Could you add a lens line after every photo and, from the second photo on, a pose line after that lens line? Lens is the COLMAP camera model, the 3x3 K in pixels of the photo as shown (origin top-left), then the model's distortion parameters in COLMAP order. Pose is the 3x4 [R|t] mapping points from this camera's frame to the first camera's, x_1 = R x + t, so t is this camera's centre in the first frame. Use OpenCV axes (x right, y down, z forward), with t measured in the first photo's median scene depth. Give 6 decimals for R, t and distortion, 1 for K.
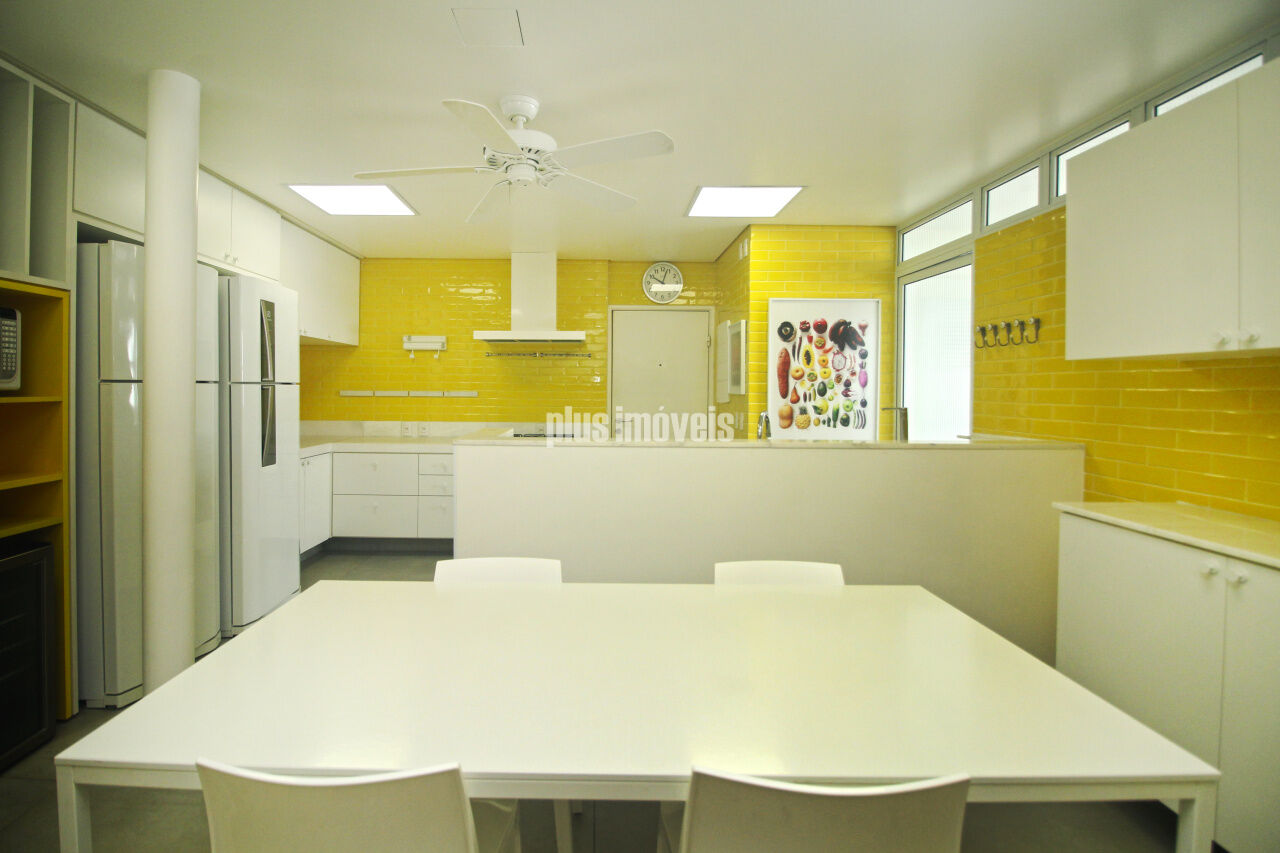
lens RADIAL K [[632.2, 0, 577.4], [0, 632.2, 366.2], [0, 0, 1]] dist [0.001275, 0.000064]
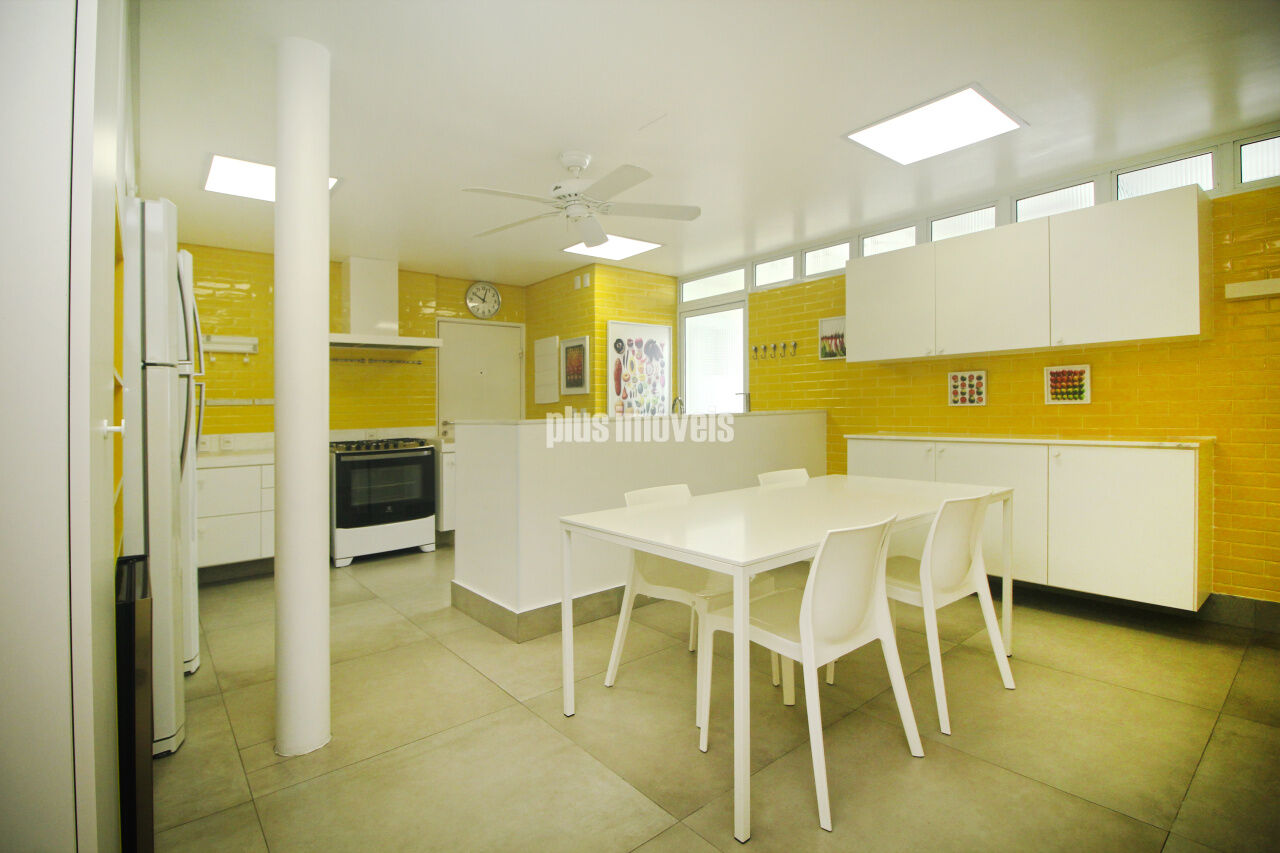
lens RADIAL K [[602.6, 0, 644.6], [0, 602.6, 392.6], [0, 0, 1]] dist [-0.001061, -0.000126]
pose [[0.771041, -0.007221, 0.636745, -0.446947], [0.001460, 0.999953, 0.009572, 0.032240], [-0.636784, -0.006450, 0.771015, -0.024528]]
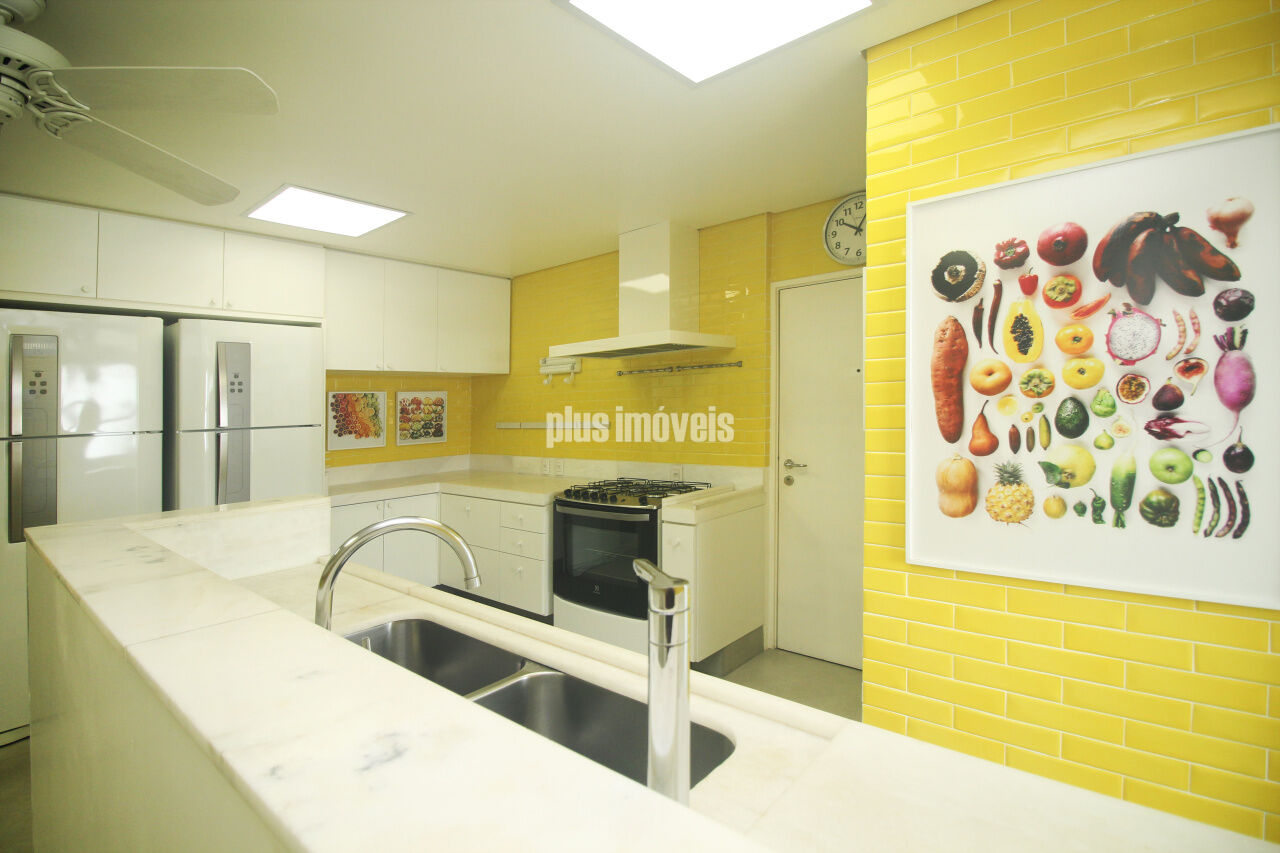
lens RADIAL K [[594.8, 0, 569.0], [0, 594.8, 401.2], [0, 0, 1]] dist [0.001066, -0.009057]
pose [[0.750595, -0.039696, -0.659569, 0.394206], [0.061566, 0.998053, 0.009996, 0.005860], [0.657888, -0.048110, 0.751578, 0.554469]]
